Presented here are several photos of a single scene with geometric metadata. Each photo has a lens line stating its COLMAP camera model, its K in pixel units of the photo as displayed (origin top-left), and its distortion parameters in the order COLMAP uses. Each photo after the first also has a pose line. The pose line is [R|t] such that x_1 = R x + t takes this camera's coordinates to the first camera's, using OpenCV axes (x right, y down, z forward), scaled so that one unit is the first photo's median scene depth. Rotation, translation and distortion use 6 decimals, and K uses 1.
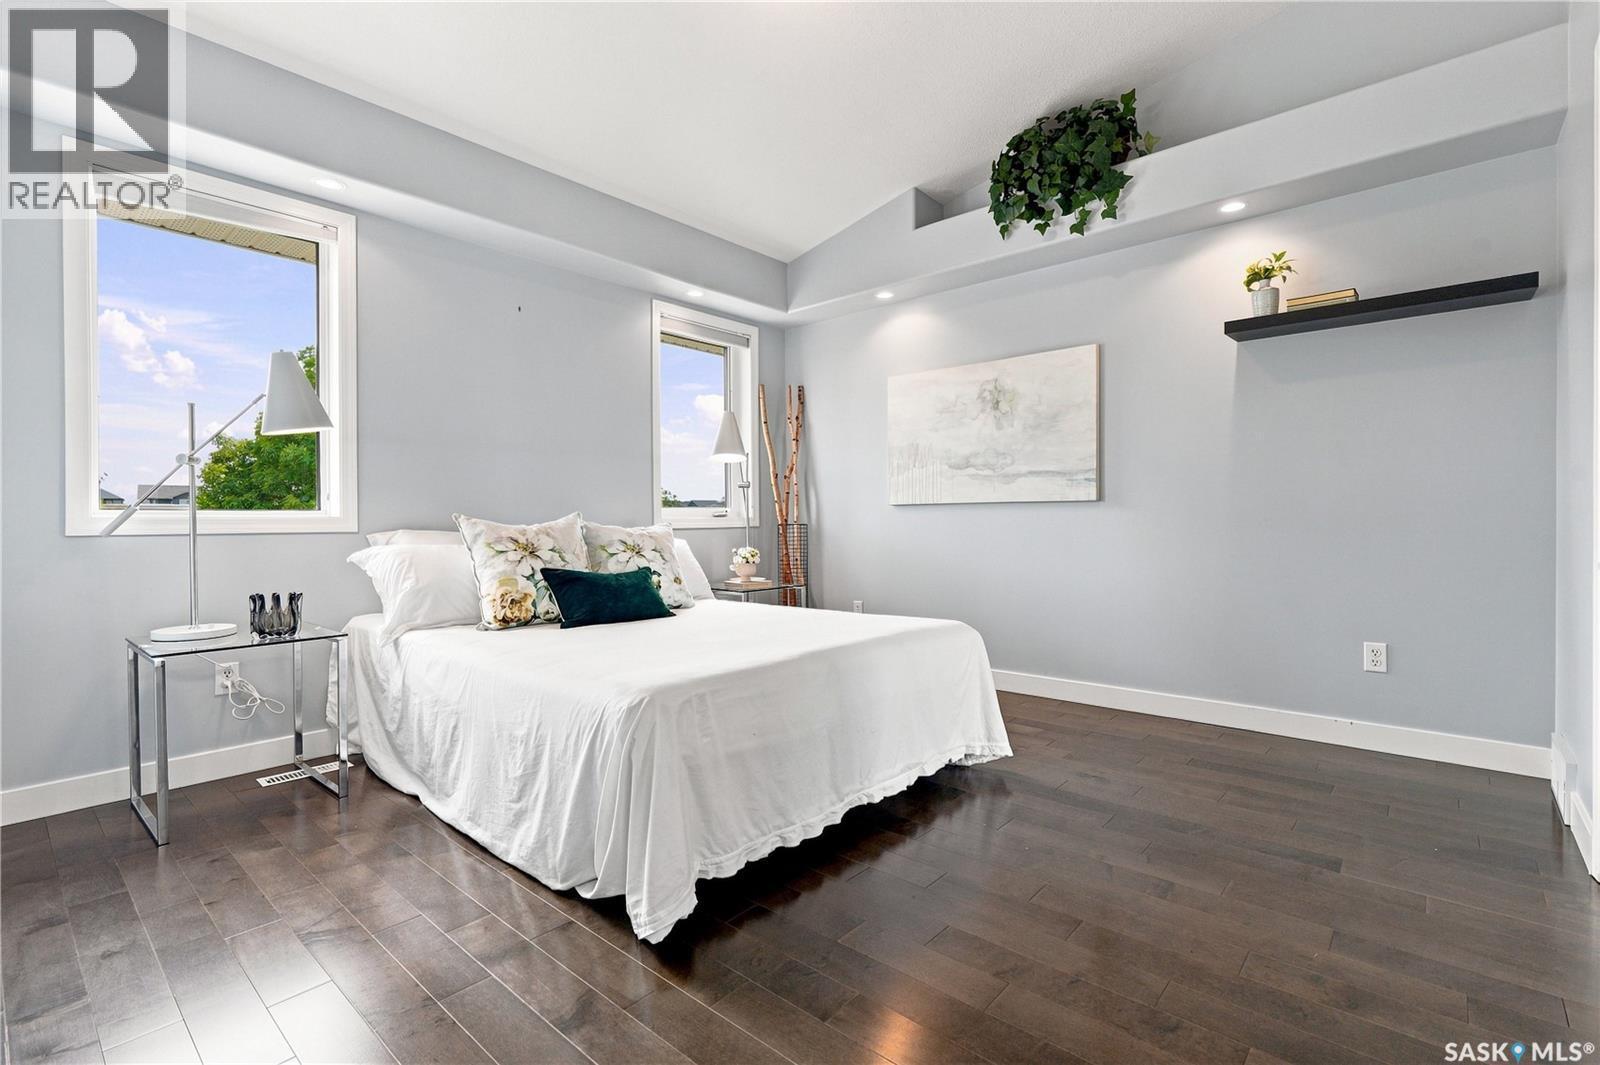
lens RADIAL K [[739.0, 0, 780.3], [0, 739.0, 546.4], [0, 0, 1]] dist [-0.000202, 0.000437]
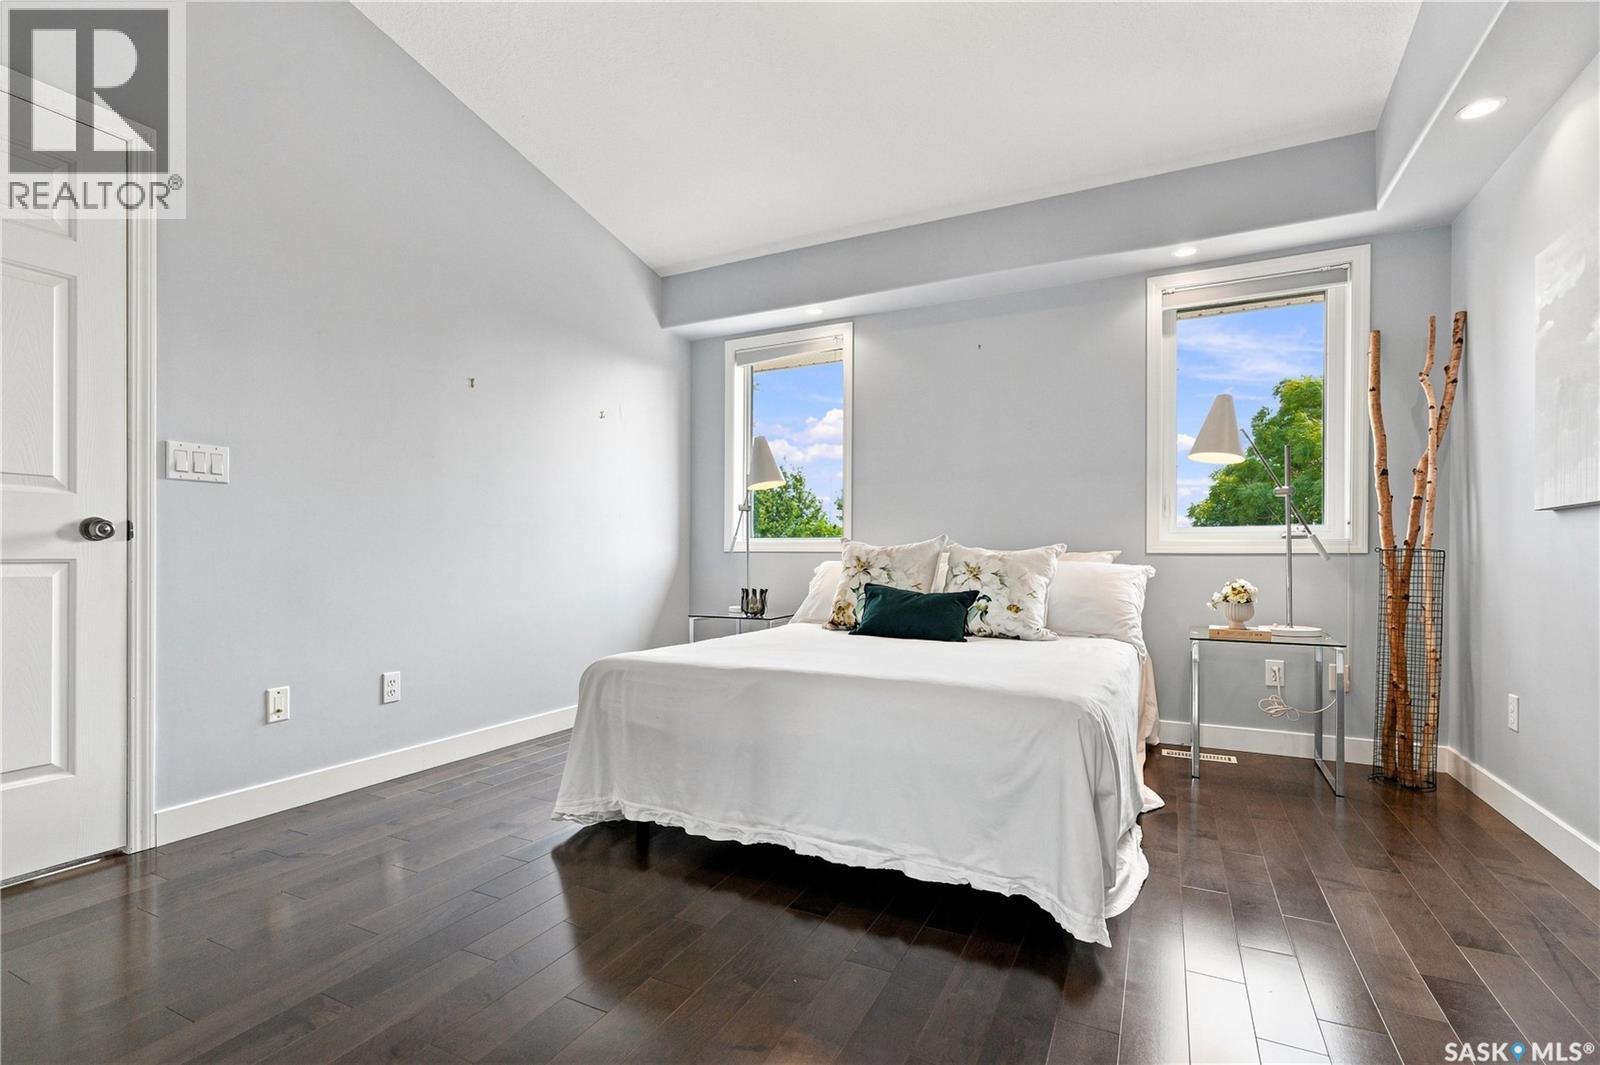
lens RADIAL K [[739.0, 0, 780.3], [0, 739.0, 546.4], [0, 0, 1]] dist [-0.000202, 0.000437]
pose [[0.252233, 0.005098, -0.967653, 0.786806], [-0.031982, 0.999484, -0.003071, -0.021132], [0.967138, 0.031722, 0.252265, 0.580100]]
